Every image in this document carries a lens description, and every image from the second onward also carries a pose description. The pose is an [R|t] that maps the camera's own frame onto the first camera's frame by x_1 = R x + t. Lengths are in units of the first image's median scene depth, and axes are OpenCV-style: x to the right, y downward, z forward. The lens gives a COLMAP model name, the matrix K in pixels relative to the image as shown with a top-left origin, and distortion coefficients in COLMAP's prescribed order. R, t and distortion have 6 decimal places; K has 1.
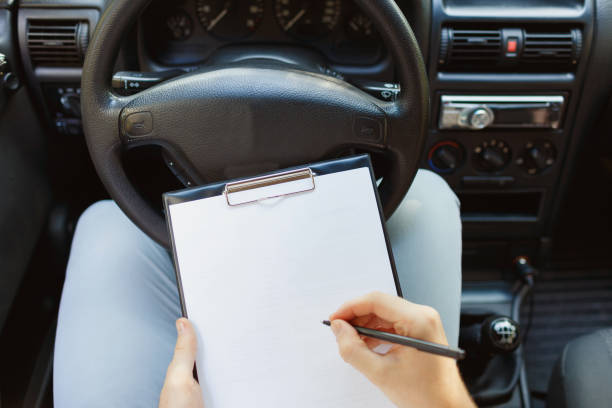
lens RADIAL K [[609.4, 0, 306.0], [0, 609.4, 204.0], [0, 0, 1]] dist [-0.000516, -0.030875]
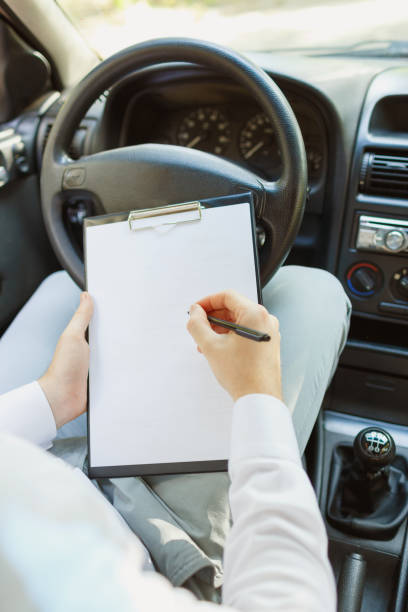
lens RADIAL K [[609.4, 0, 204.0], [0, 609.4, 306.0], [0, 0, 1]] dist [-0.000516, -0.030875]
pose [[0.932746, 0.155894, -0.325087, 0.335447], [-0.225769, 0.955563, -0.189547, 0.236551], [0.281092, 0.250194, 0.926494, -0.028412]]
